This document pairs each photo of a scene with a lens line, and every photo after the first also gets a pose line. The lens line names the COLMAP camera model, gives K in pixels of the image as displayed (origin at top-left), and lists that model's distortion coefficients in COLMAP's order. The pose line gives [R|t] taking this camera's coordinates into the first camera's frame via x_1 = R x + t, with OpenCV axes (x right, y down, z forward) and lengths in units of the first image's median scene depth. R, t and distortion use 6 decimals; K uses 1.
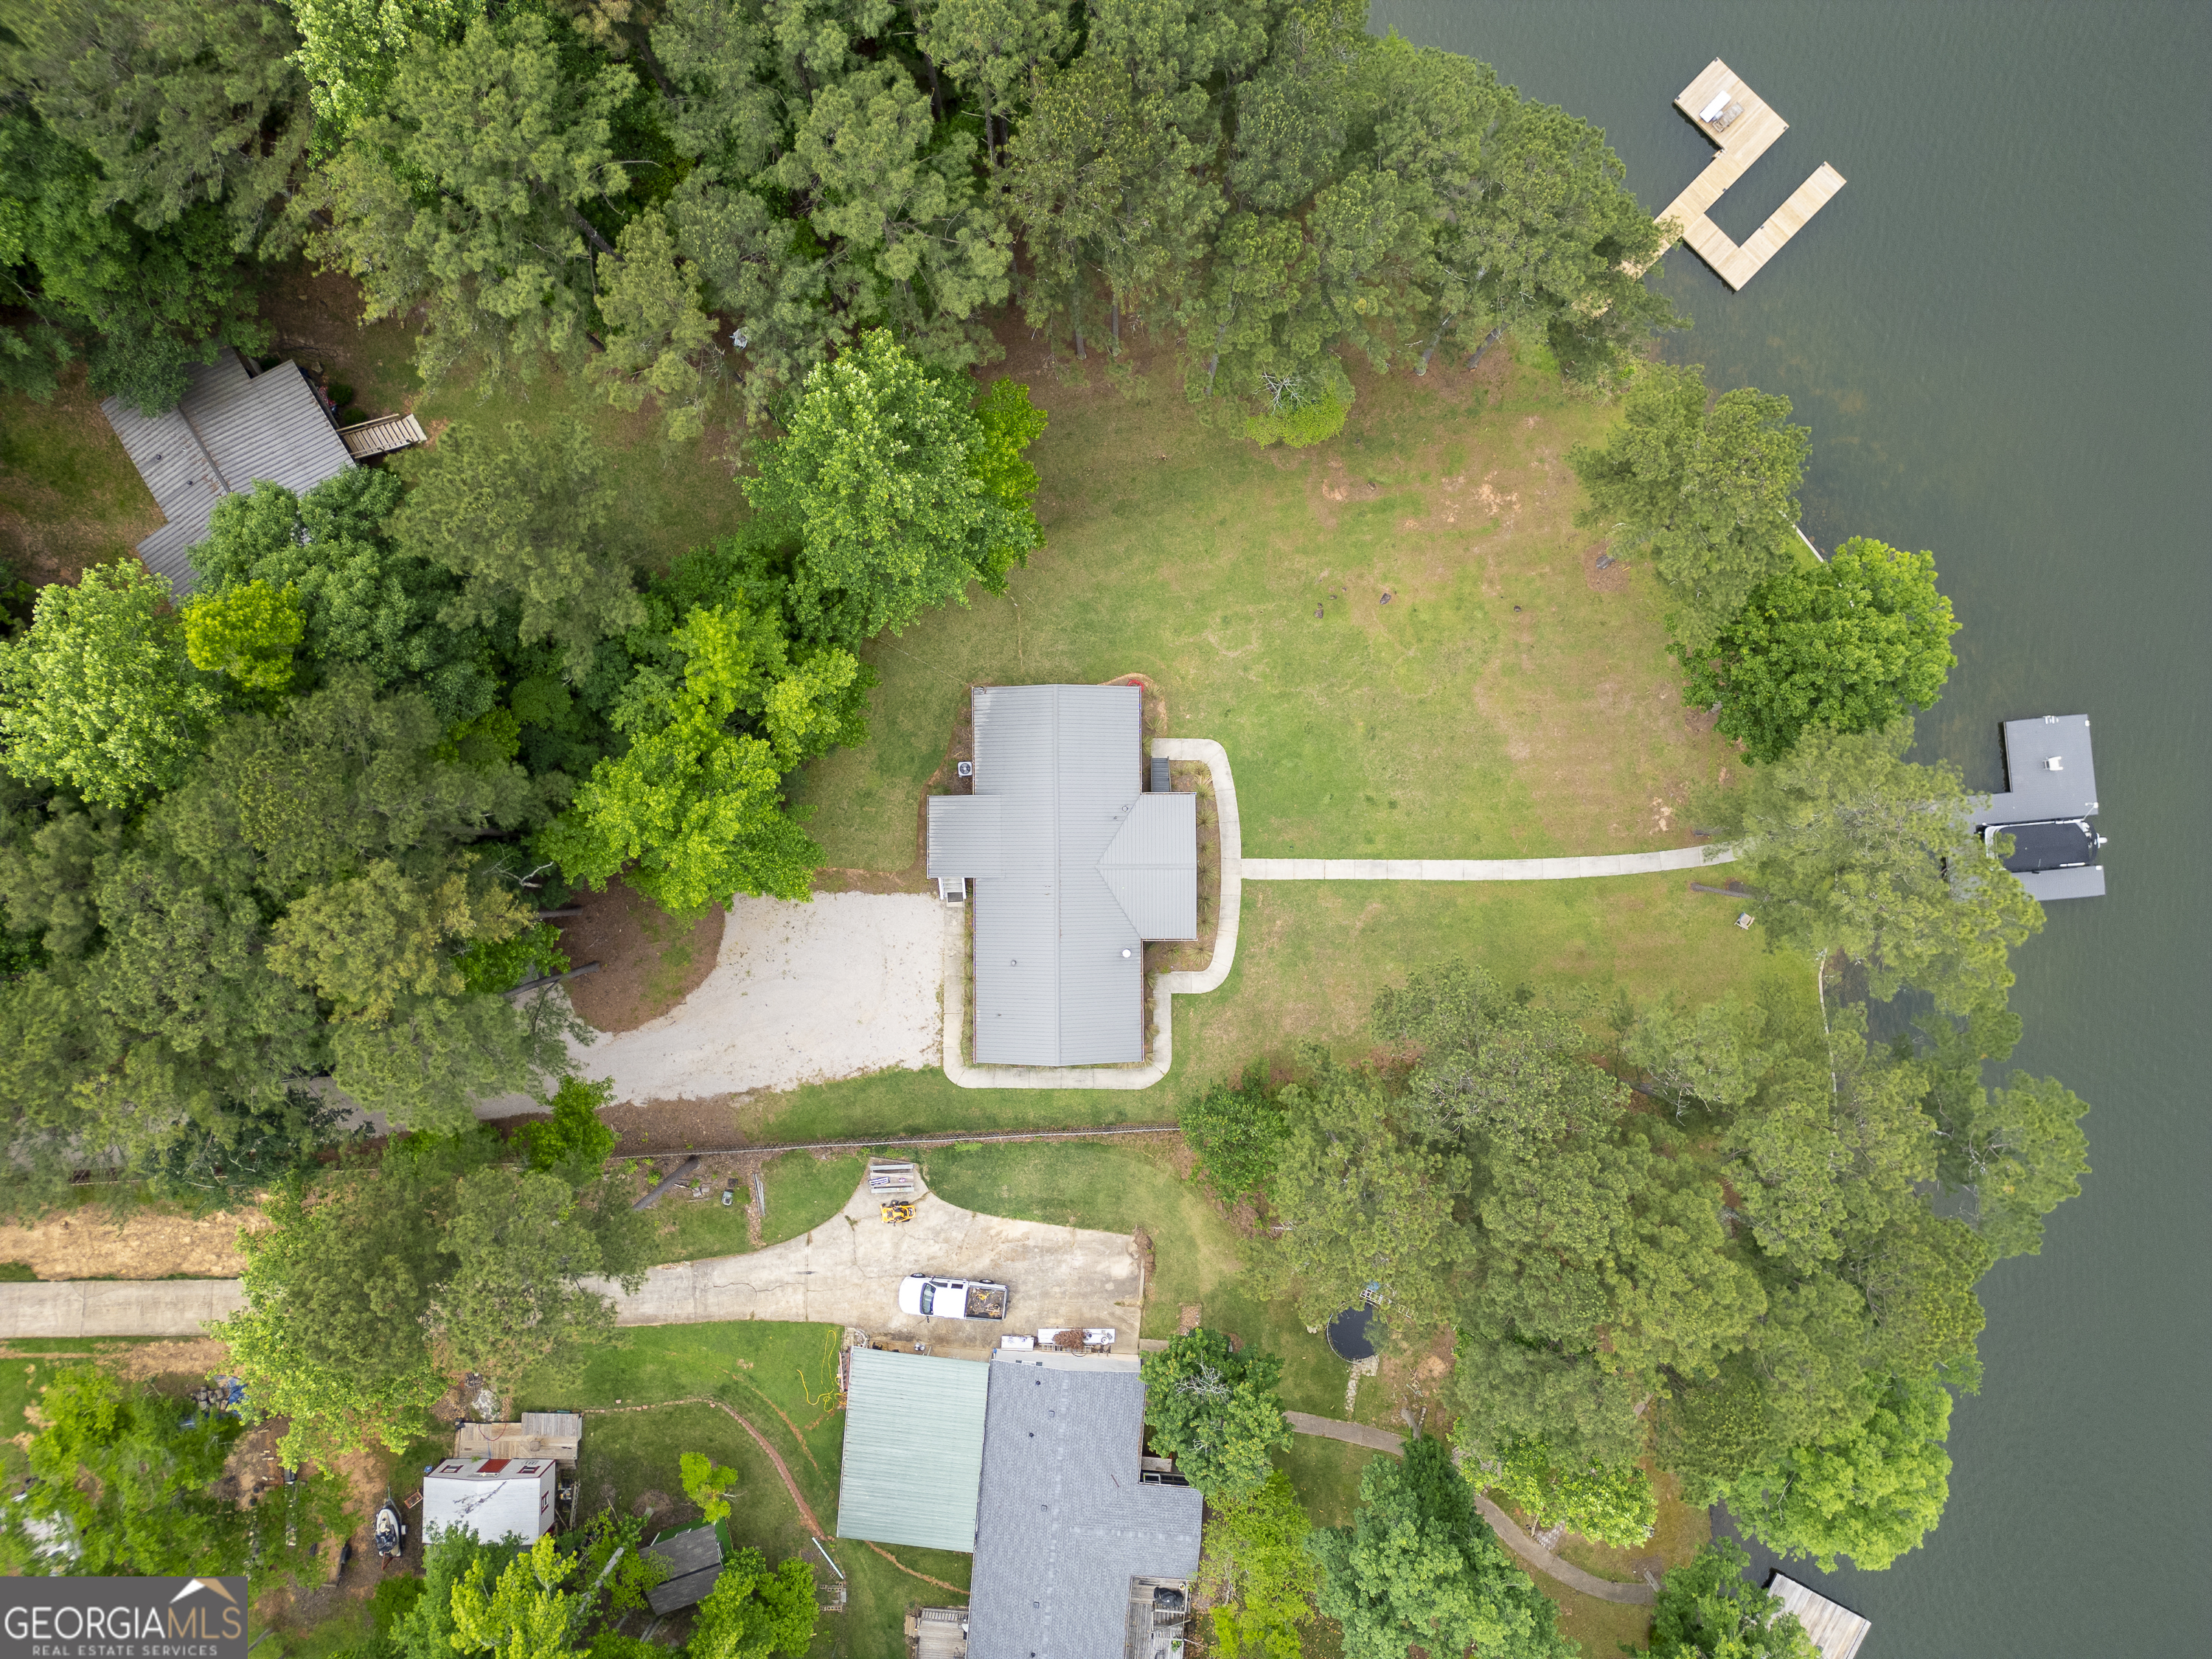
lens RADIAL K [[1538.3, 0, 1084.6], [0, 1538.3, 838.4], [0, 0, 1]] dist [0.073401, -0.064808]
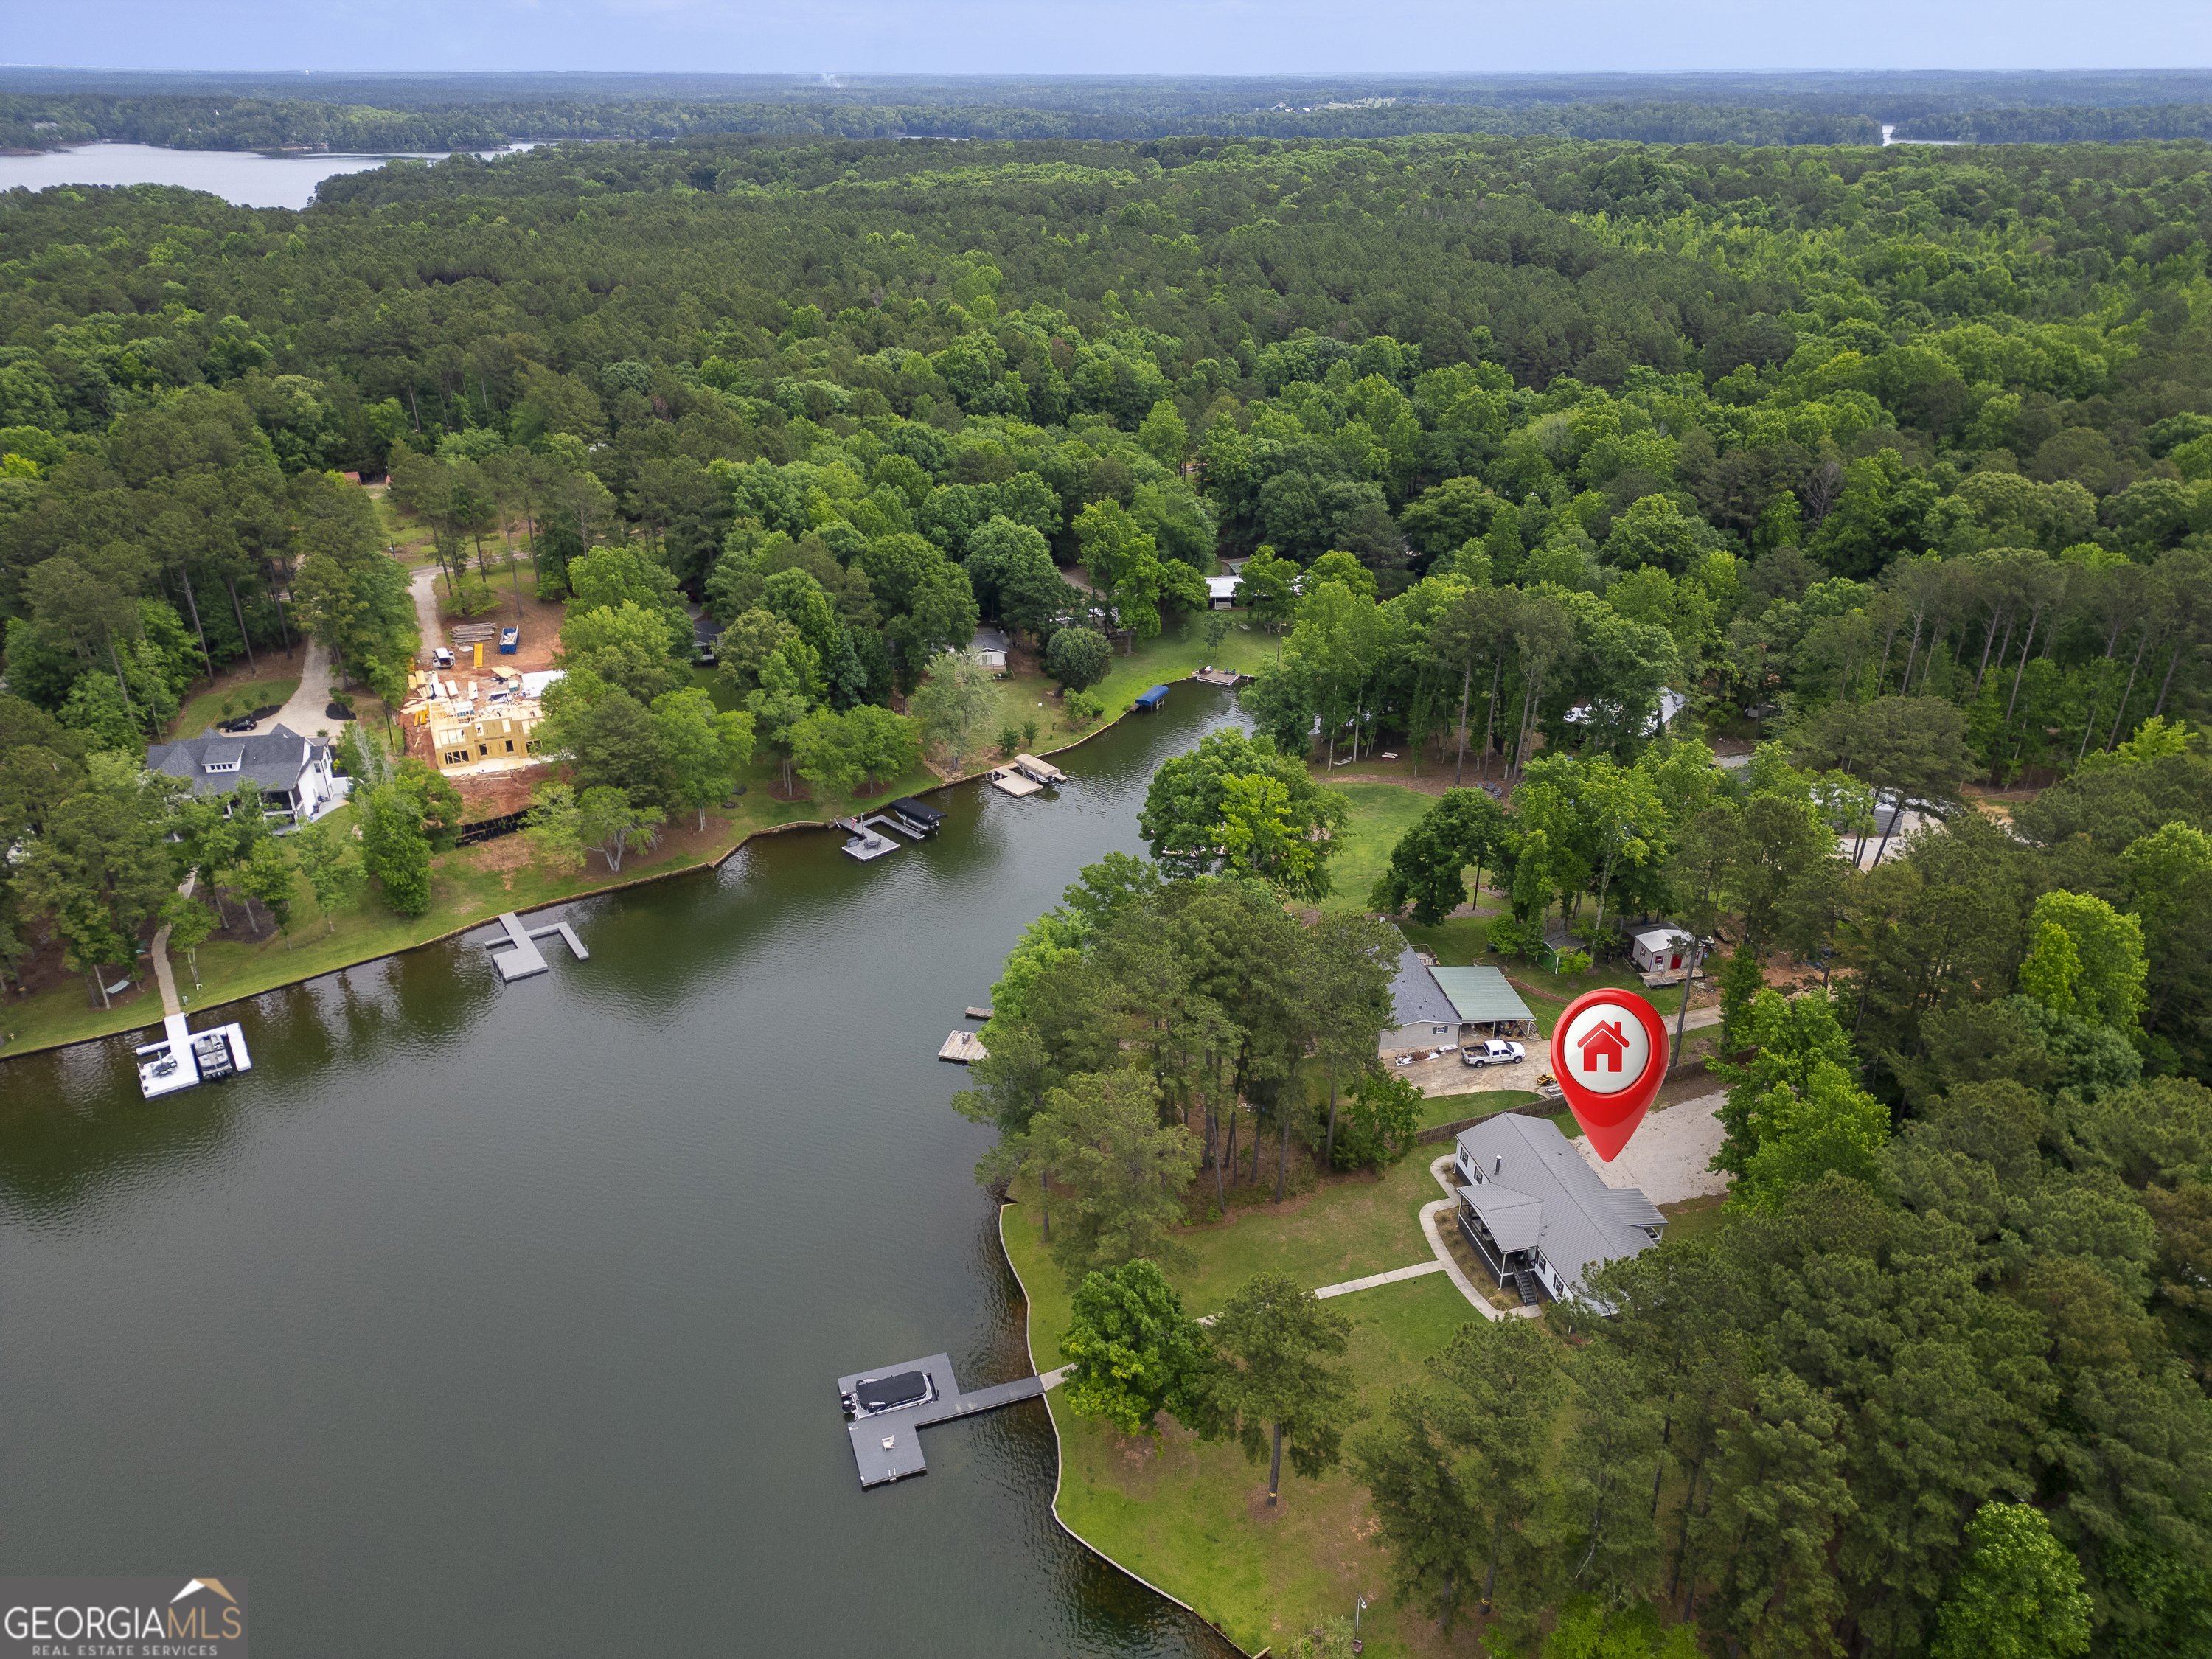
lens RADIAL K [[1538.3, 0, 1100.7], [0, 1538.3, 828.6], [0, 0, 1]] dist [0.073401, -0.064808]
pose [[-0.972555, 0.116219, -0.201569, 0.665910], [-0.231909, -0.414037, 0.880223, -1.029027], [0.018841, 0.902811, 0.429626, 0.001403]]
